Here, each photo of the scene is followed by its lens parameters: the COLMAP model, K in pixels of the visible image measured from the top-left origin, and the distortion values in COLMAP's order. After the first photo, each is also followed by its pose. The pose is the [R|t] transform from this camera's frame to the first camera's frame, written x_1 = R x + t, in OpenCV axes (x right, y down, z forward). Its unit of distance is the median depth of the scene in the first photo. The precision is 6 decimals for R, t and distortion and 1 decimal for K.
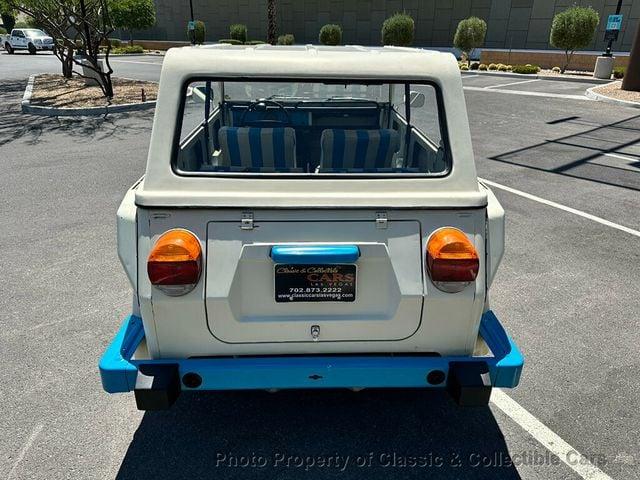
lens RADIAL K [[451.8, 0, 318.9], [0, 451.8, 242.0], [0, 0, 1]] dist [0.025525, -0.021017]
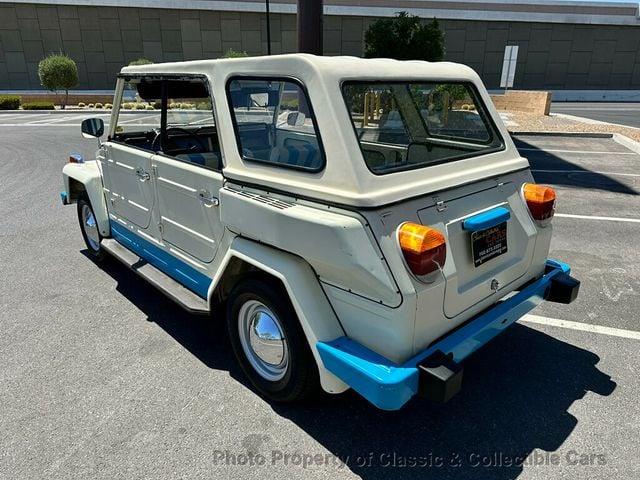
lens RADIAL K [[451.8, 0, 319.4], [0, 451.8, 241.6], [0, 0, 1]] dist [0.025525, -0.021017]
pose [[0.765170, -0.226932, 0.602508, -1.059247], [0.276221, 0.961029, 0.011174, -0.050643], [-0.581563, 0.157876, 0.798035, 0.303767]]
